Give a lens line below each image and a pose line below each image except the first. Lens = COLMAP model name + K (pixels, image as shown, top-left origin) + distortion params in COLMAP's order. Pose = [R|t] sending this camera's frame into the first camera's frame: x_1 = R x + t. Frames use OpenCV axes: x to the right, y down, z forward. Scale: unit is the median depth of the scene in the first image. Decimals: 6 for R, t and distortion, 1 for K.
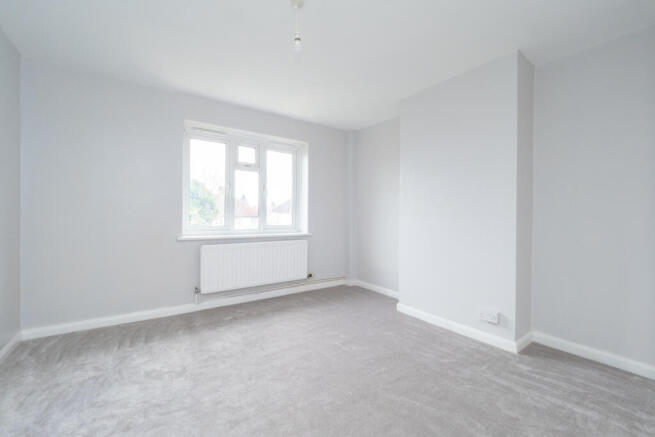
lens RADIAL K [[285.4, 0, 329.0], [0, 285.4, 218.9], [0, 0, 1]] dist [-0.001624, -0.003283]
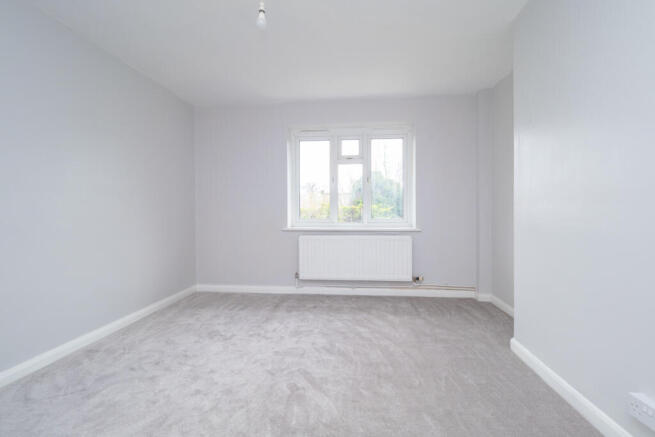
lens RADIAL K [[285.4, 0, 332.8], [0, 285.4, 219.4], [0, 0, 1]] dist [-0.001624, -0.003283]
pose [[0.747065, 0.009131, -0.664688, 0.392447], [0.002685, 0.999856, 0.016753, 0.010288], [0.664745, -0.014301, 0.746933, 0.259012]]
